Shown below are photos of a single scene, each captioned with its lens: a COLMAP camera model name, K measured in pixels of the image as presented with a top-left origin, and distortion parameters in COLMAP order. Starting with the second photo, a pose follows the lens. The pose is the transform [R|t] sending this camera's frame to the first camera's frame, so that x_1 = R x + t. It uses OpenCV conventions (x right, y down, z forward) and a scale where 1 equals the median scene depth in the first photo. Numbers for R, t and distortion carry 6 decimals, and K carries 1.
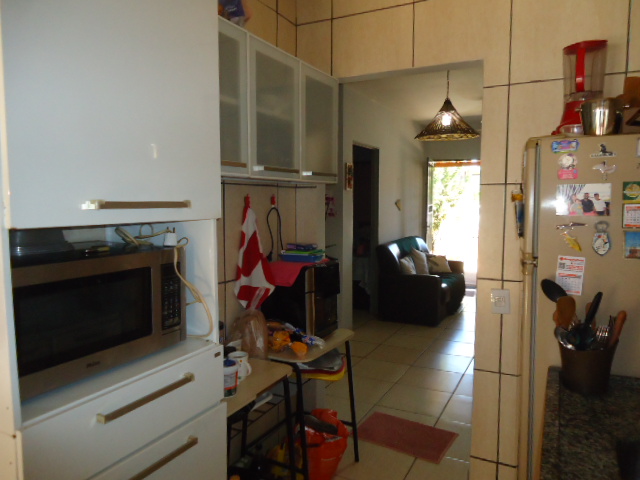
lens RADIAL K [[465.4, 0, 320.5], [0, 465.4, 241.1], [0, 0, 1]] dist [-0.000718, -0.008364]
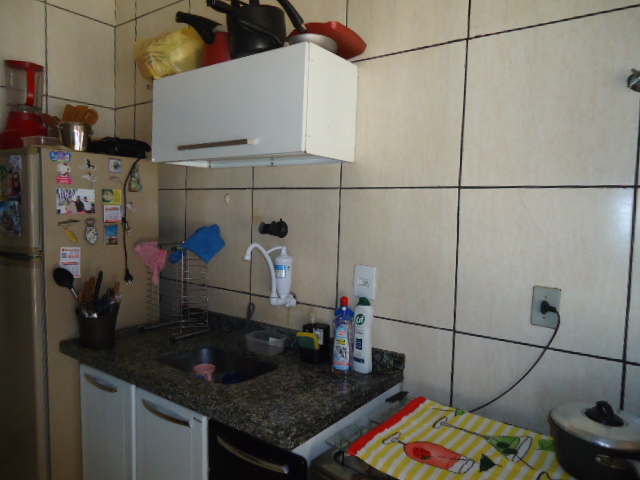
lens RADIAL K [[465.4, 0, 320.4], [0, 465.4, 240.2], [0, 0, 1]] dist [-0.000718, -0.008364]
pose [[0.141301, -0.055786, 0.988394, -0.593761], [0.063972, 0.996839, 0.047117, -0.001338], [-0.987898, 0.056572, 0.144423, 0.174010]]
